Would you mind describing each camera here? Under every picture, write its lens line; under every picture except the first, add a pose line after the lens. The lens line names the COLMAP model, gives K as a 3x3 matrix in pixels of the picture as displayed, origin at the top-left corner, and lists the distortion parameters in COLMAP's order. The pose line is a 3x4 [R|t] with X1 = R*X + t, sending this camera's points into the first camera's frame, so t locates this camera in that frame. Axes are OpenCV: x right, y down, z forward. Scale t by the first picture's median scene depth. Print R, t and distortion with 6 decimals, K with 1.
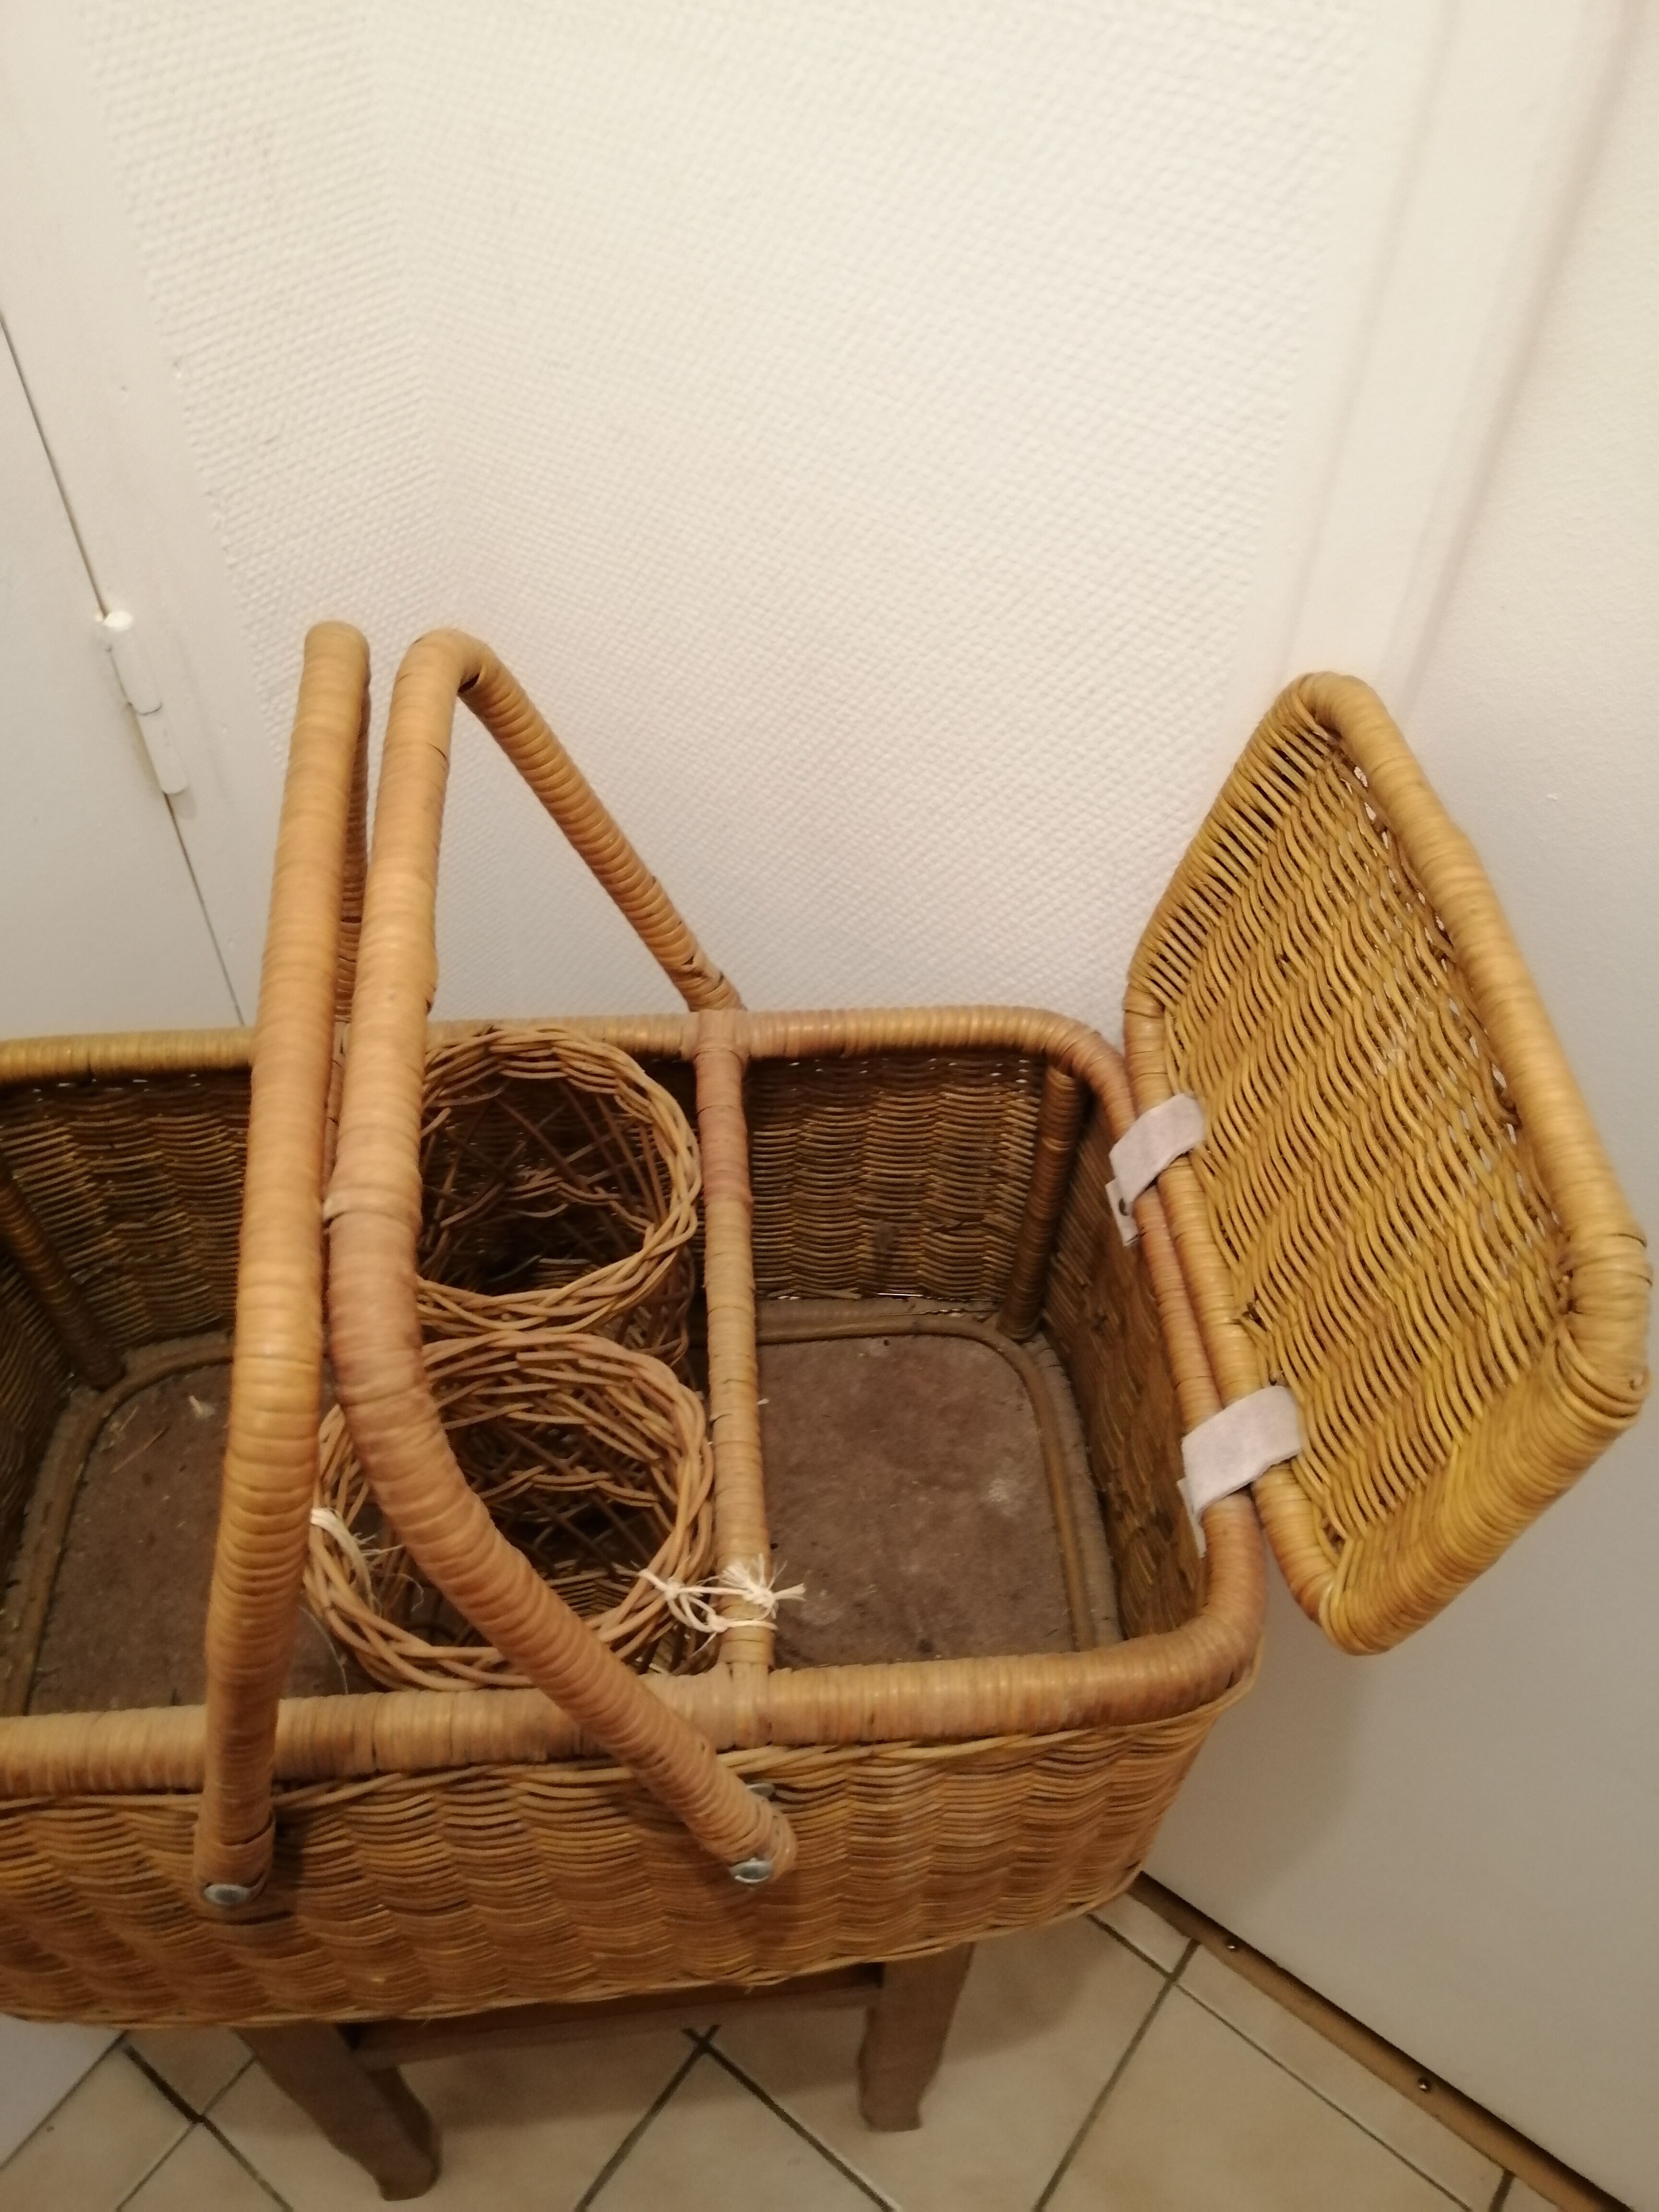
lens RADIAL K [[1788.7, 0, 864.2], [0, 1788.7, 1137.1], [0, 0, 1]] dist [-0.029956, 0.065207]
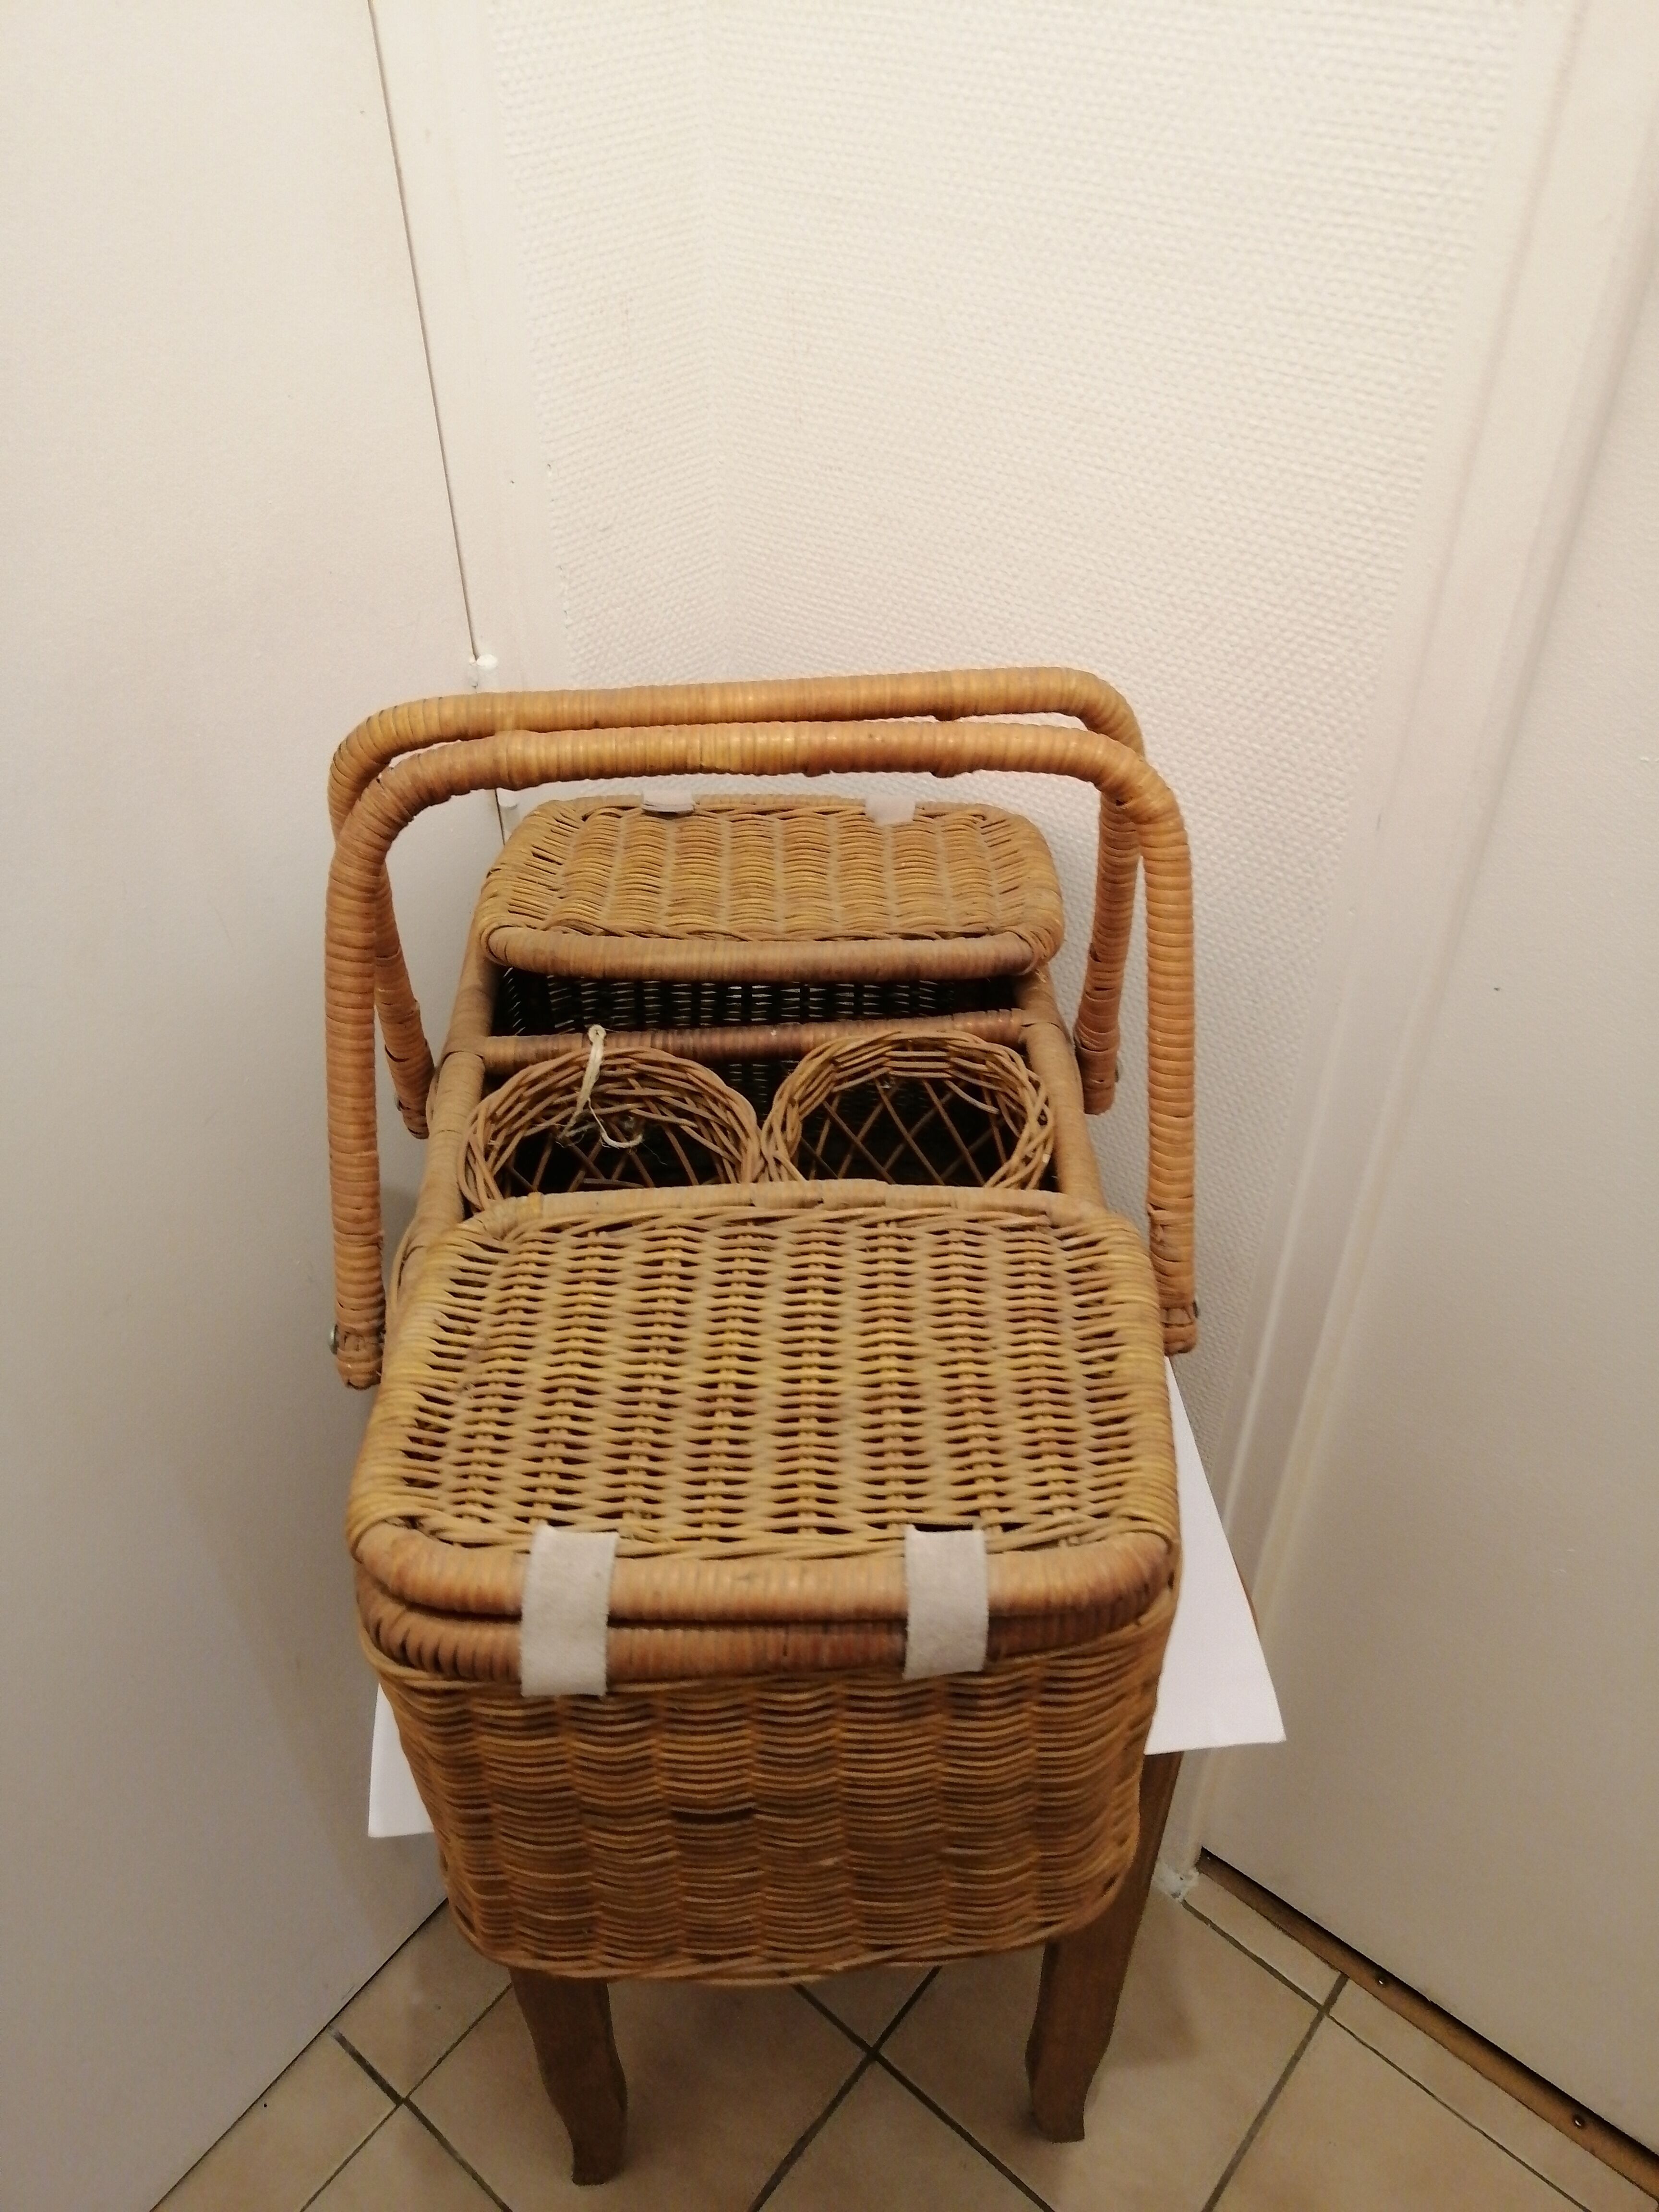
lens RADIAL K [[1788.7, 0, 856.2], [0, 1788.7, 1118.4], [0, 0, 1]] dist [-0.029956, 0.065207]
pose [[0.998518, 0.004599, -0.054235, -0.089964], [-0.011952, 0.990631, -0.136044, 0.216208], [0.053101, 0.136491, 0.989217, -0.213199]]
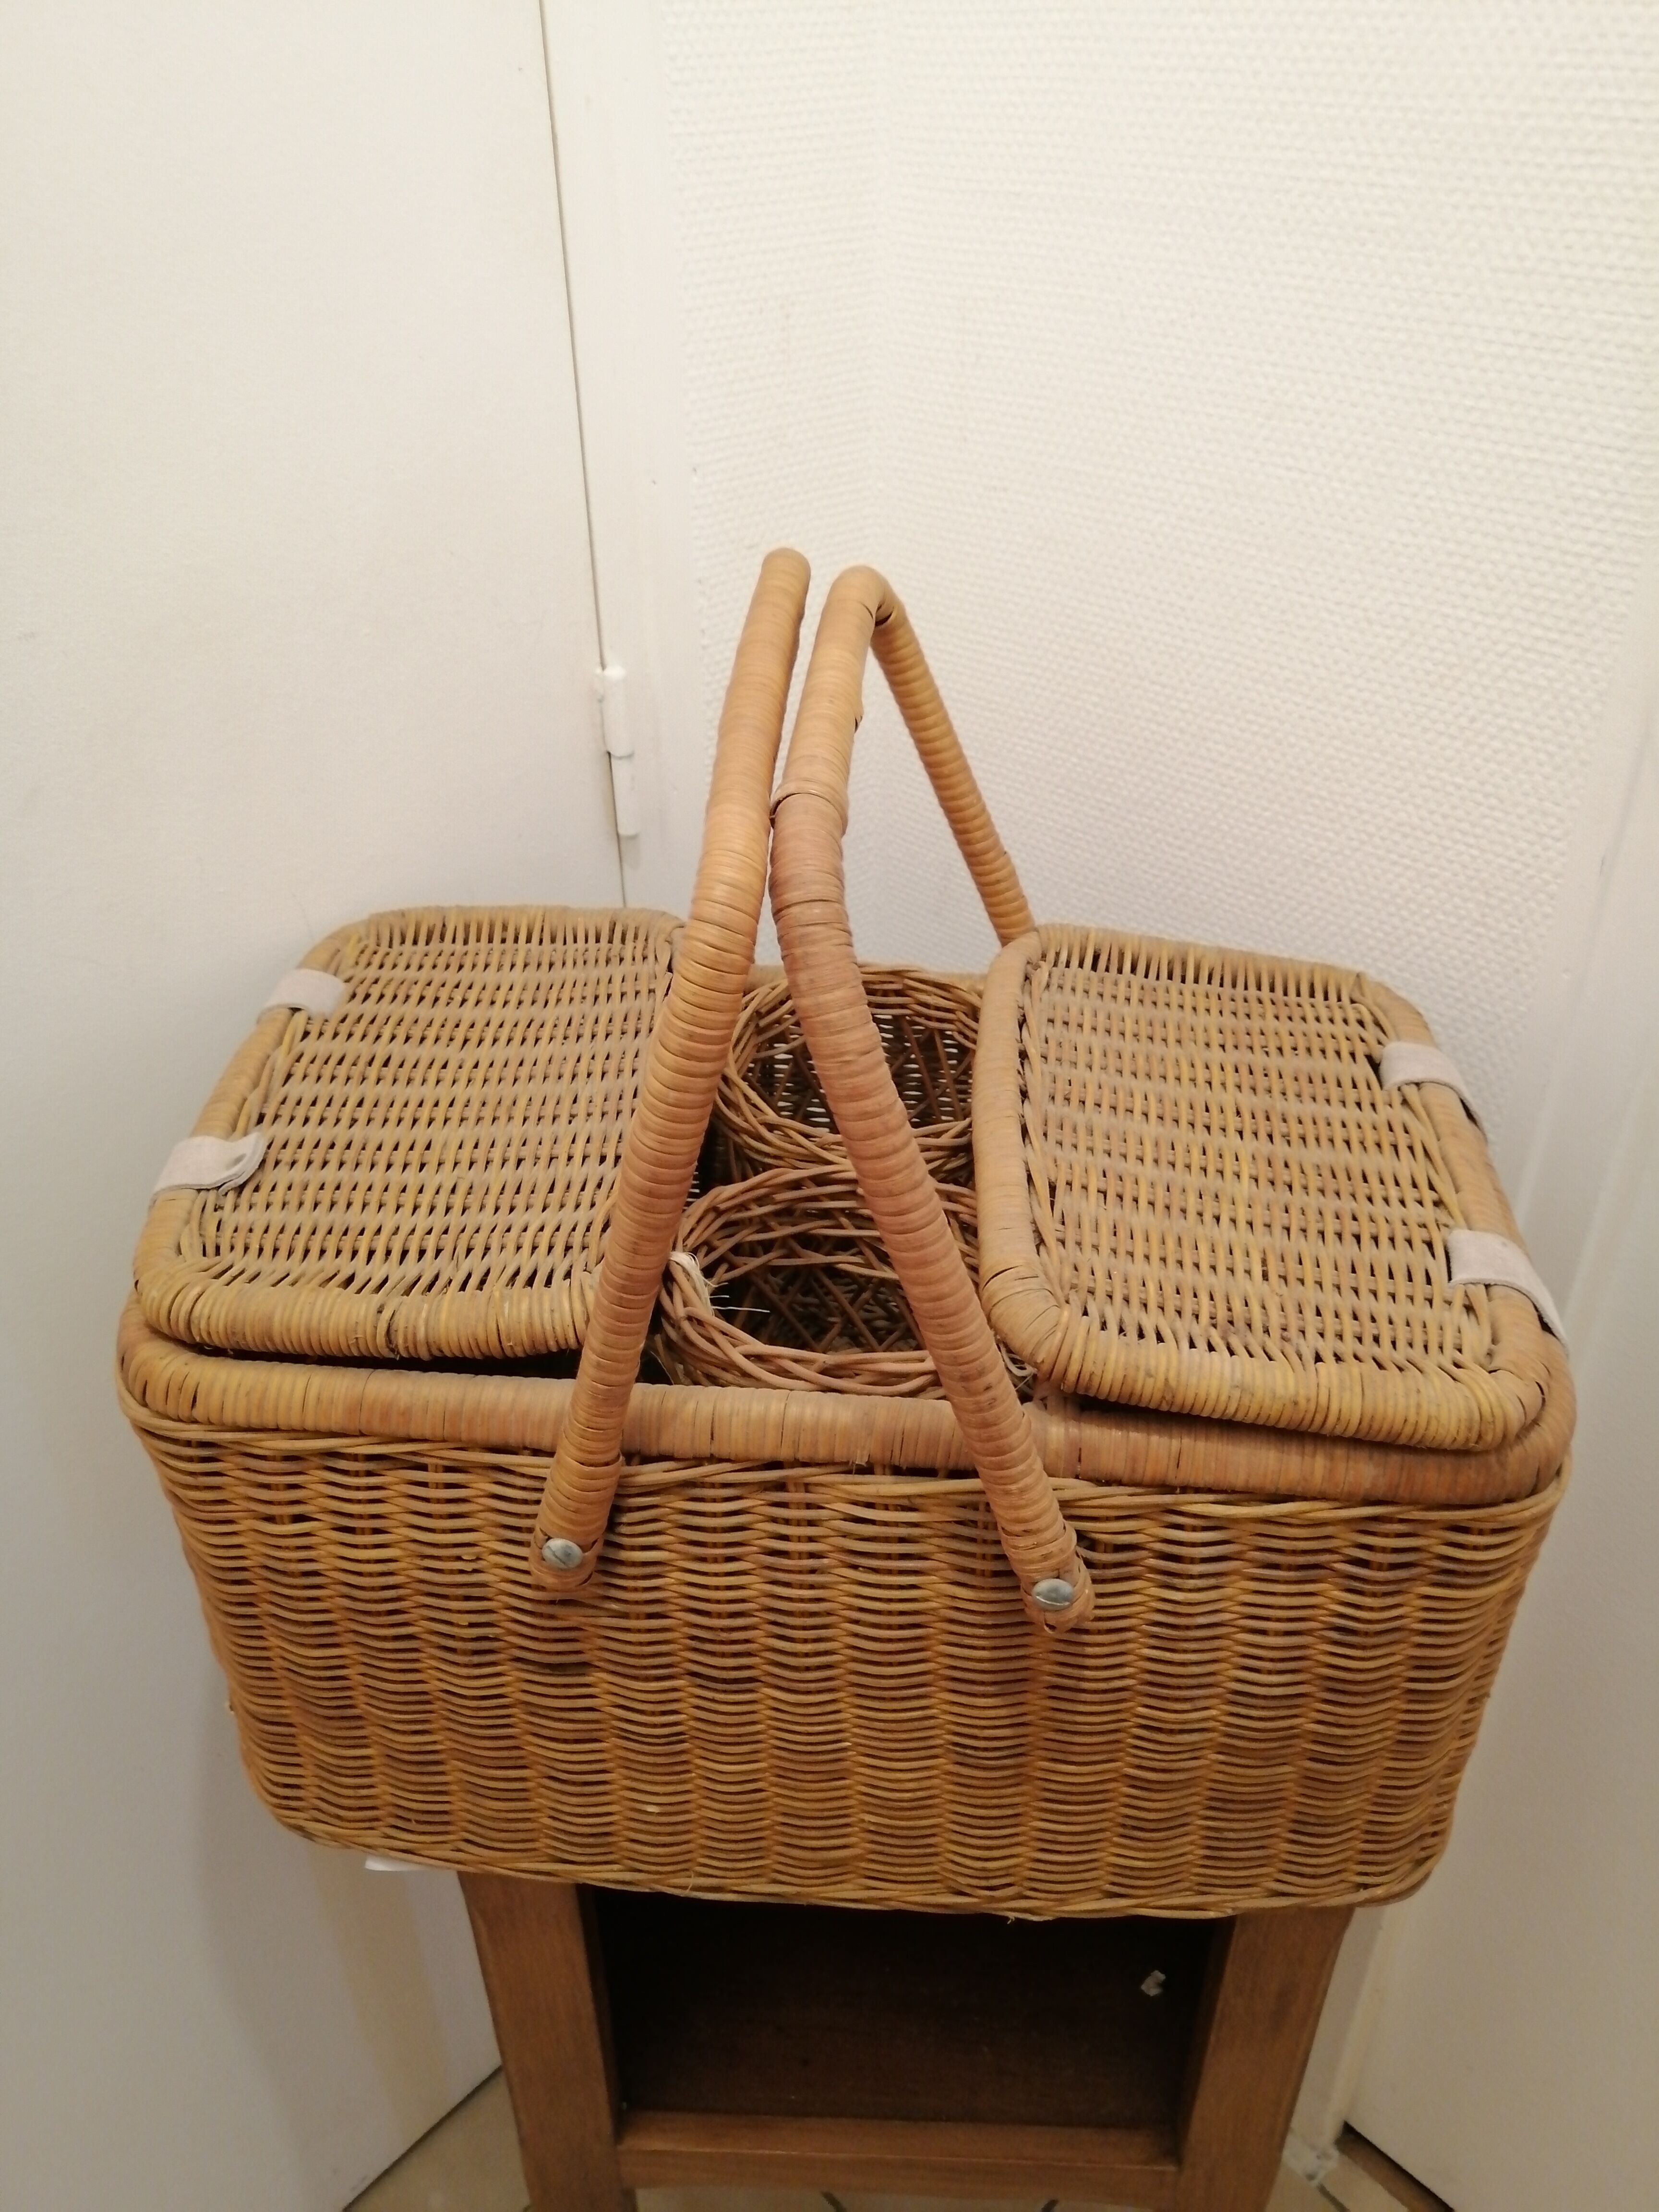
lens RADIAL K [[1788.7, 0, 842.5], [0, 1788.7, 1096.9], [0, 0, 1]] dist [-0.029956, 0.065207]
pose [[0.987224, 0.054093, -0.149876, -0.079078], [-0.091050, 0.963428, -0.252023, 0.285970], [0.130762, 0.262450, 0.956045, -0.047147]]
